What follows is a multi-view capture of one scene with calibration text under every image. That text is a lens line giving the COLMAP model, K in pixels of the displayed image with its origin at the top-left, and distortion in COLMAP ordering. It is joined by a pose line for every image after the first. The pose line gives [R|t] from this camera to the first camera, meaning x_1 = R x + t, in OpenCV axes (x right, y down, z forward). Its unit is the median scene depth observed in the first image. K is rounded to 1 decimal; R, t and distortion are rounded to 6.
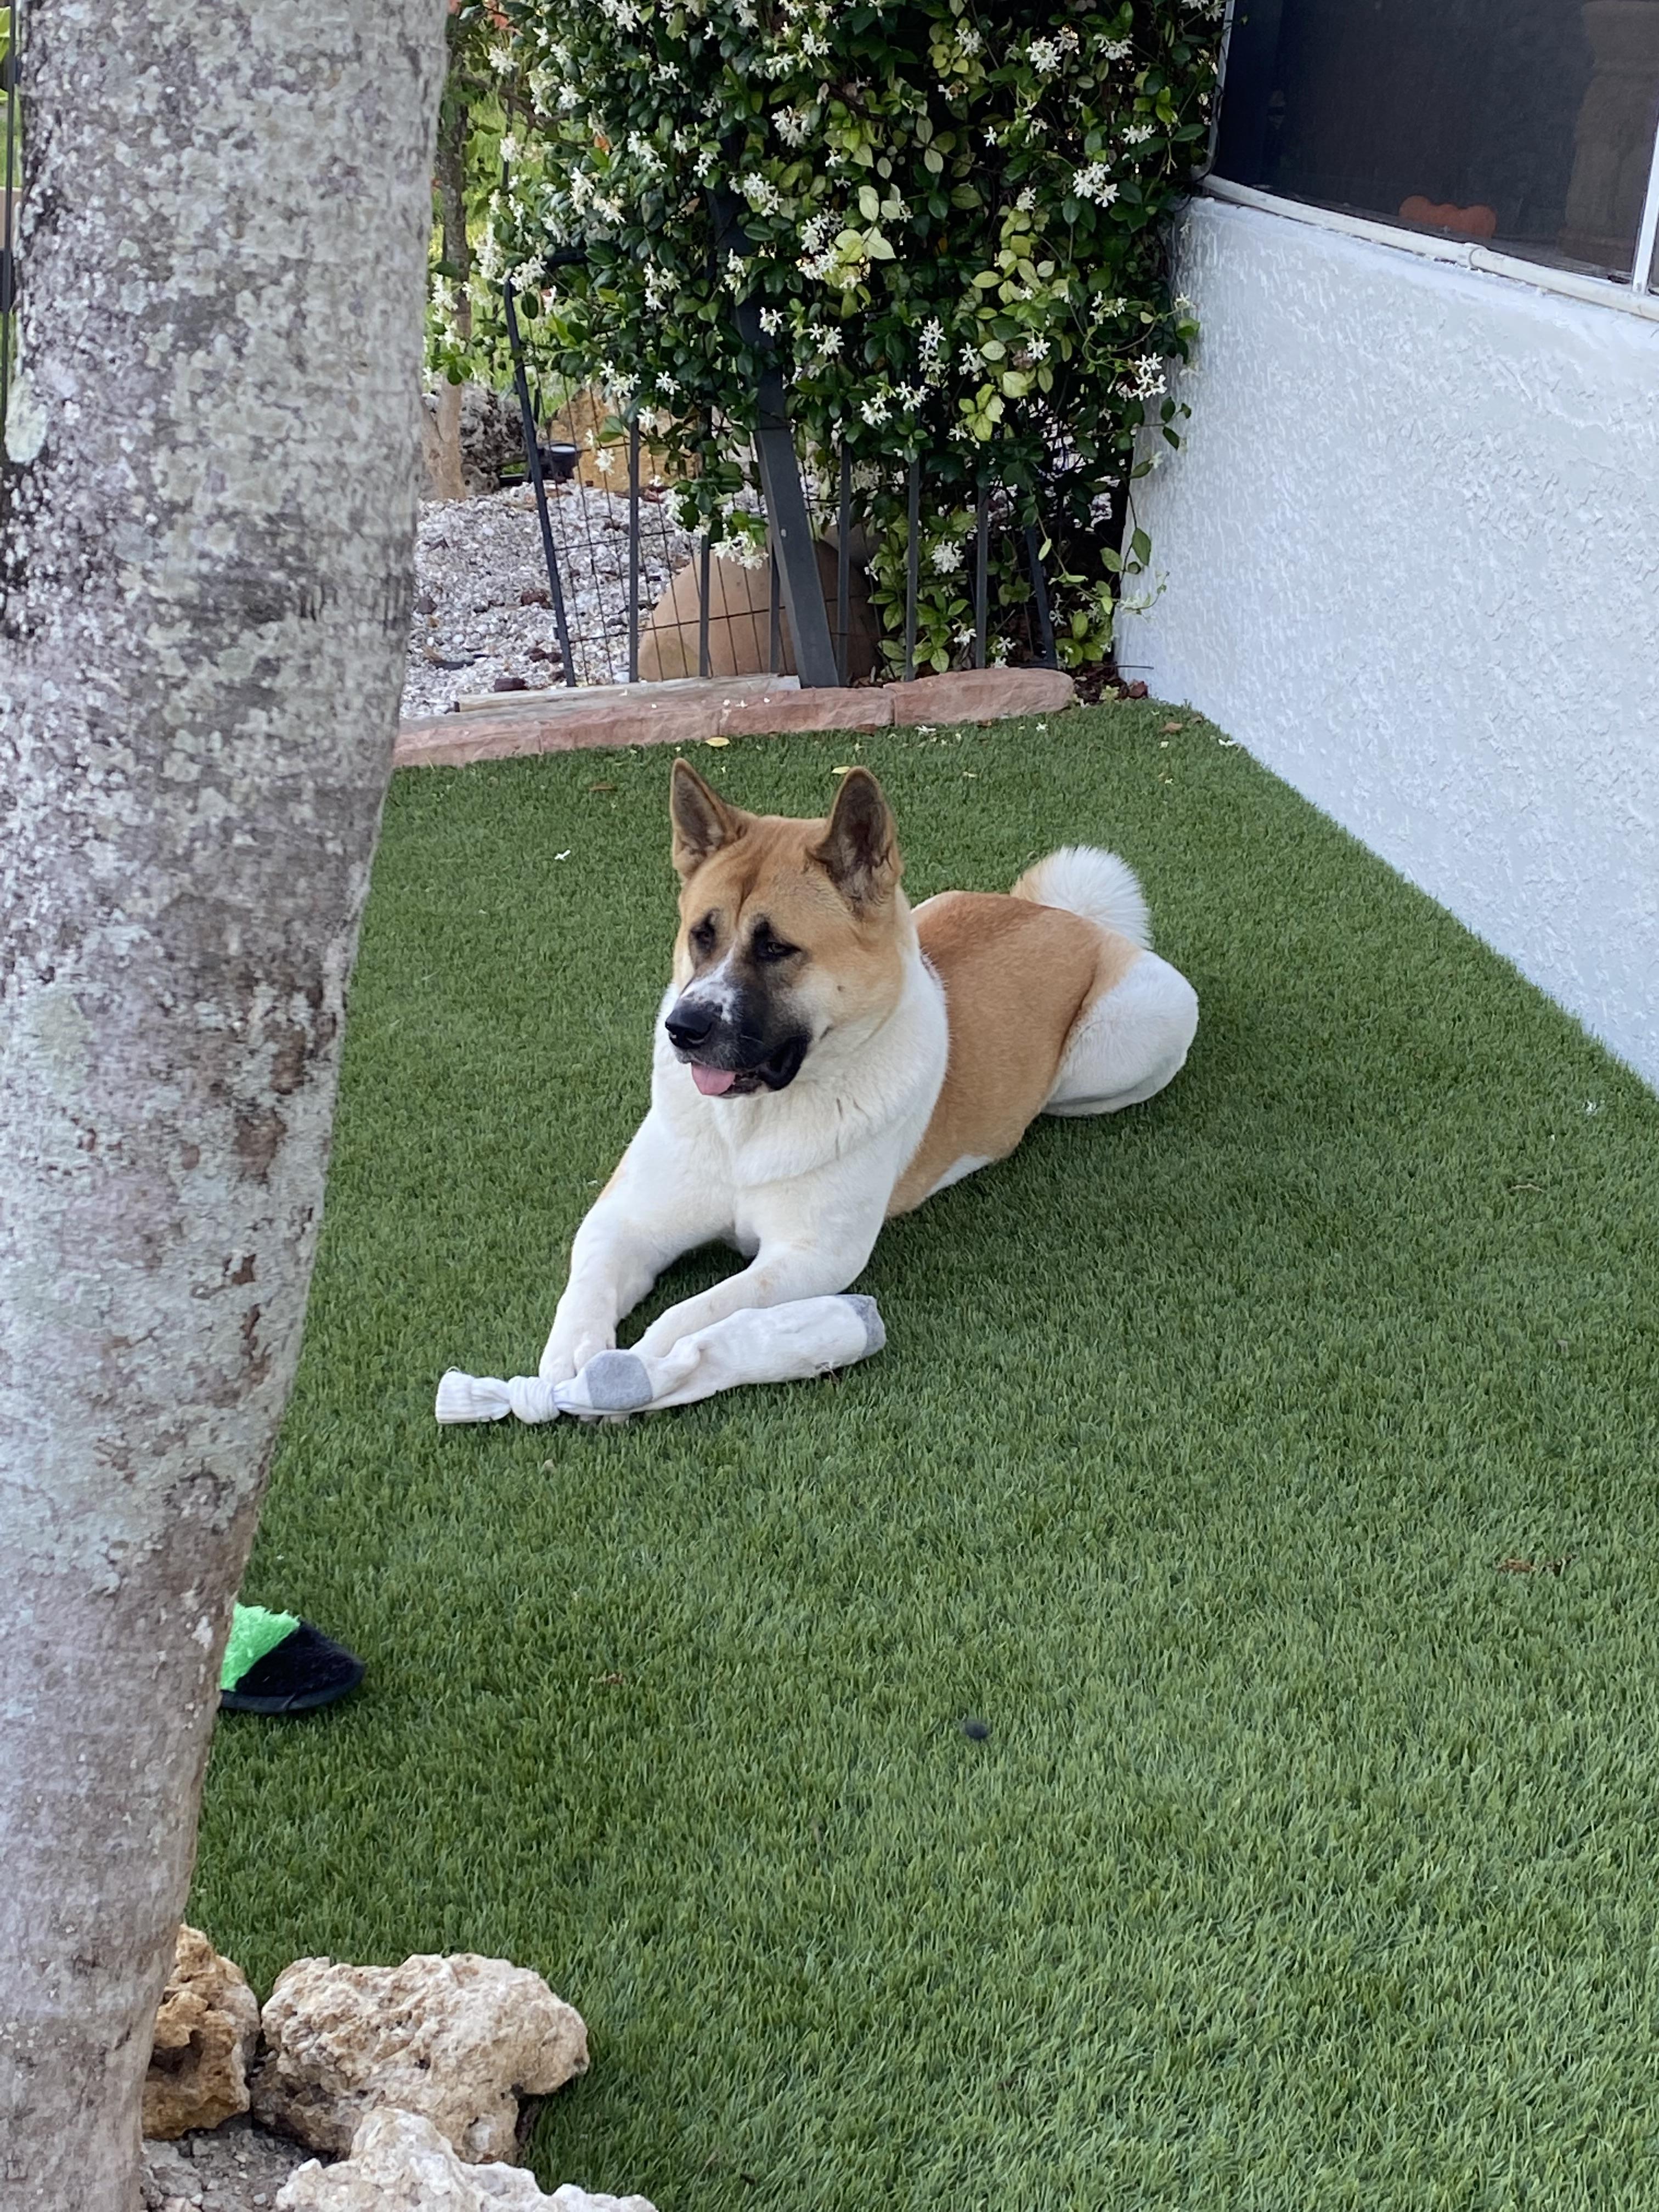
lens RADIAL K [[3417.2, 0, 829.5], [0, 3417.2, 1106.0], [0, 0, 1]] dist [0.218408, -0.736214]
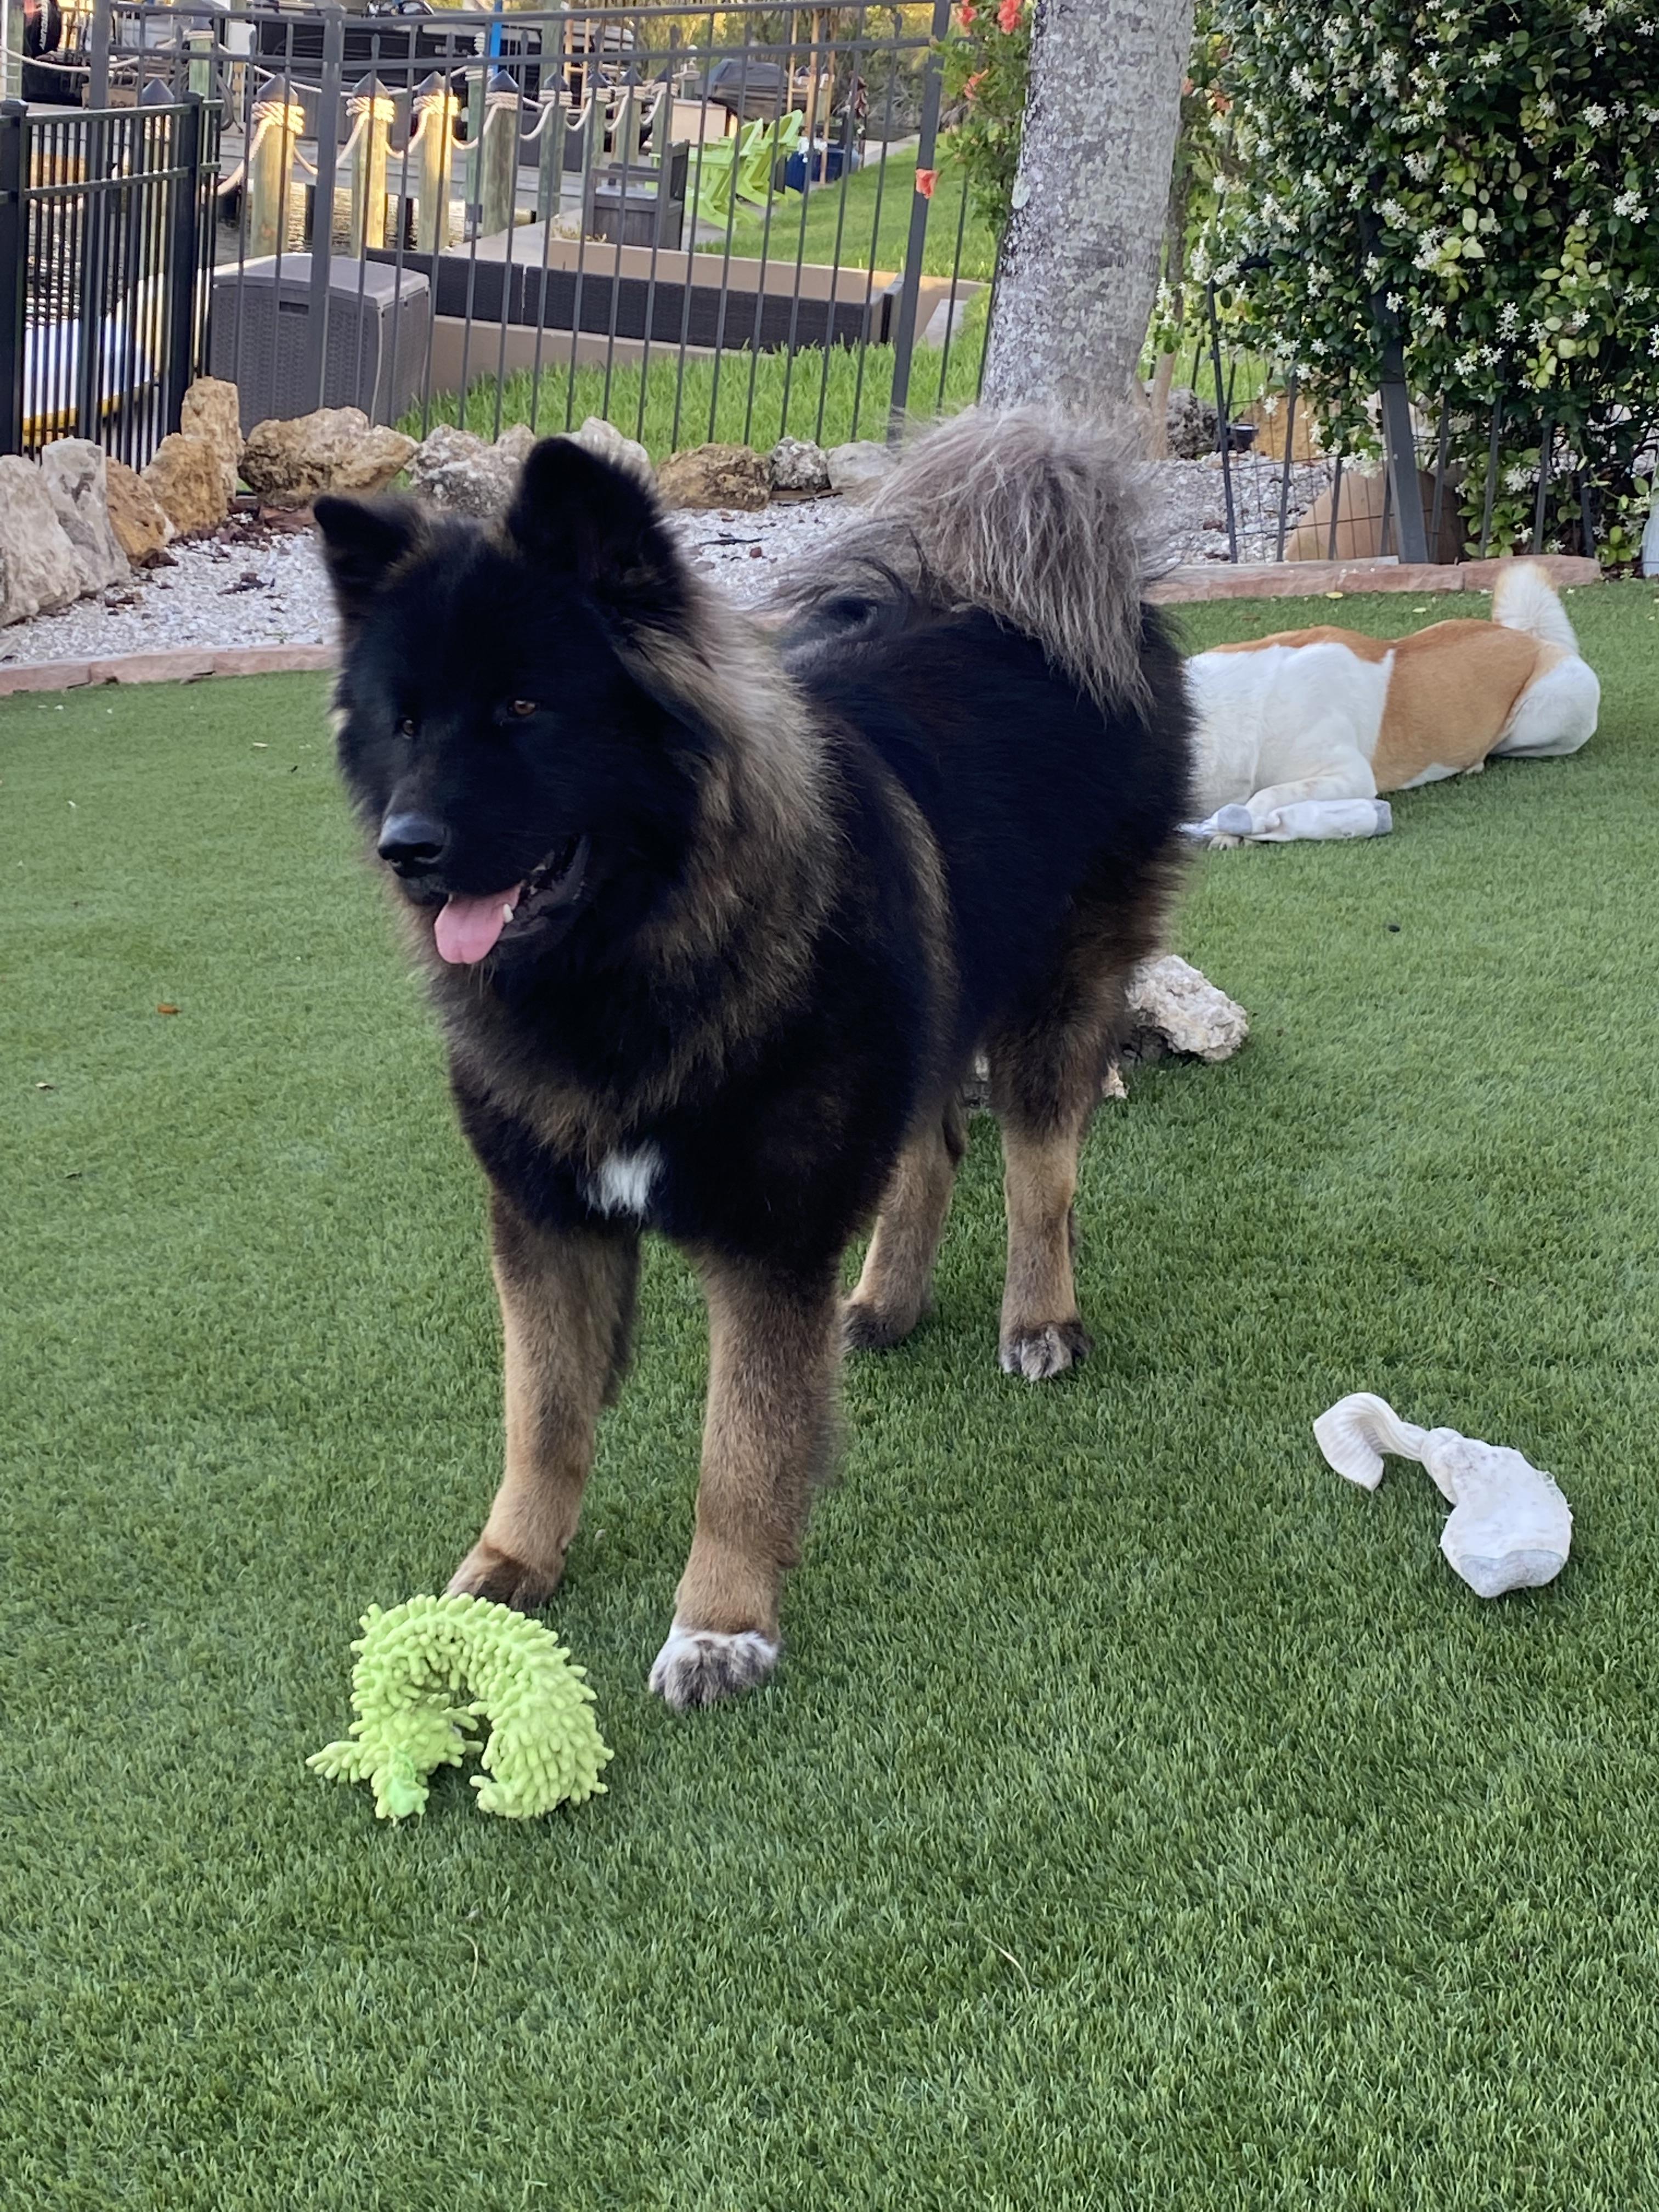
lens RADIAL K [[3417.2, 0, 829.5], [0, 3417.2, 1106.0], [0, 0, 1]] dist [0.218408, -0.736214]
pose [[0.979817, 0.064025, -0.189366, 0.045919], [-0.070084, 0.997216, -0.025467, 0.155168], [0.187208, 0.038225, 0.981576, -0.430160]]
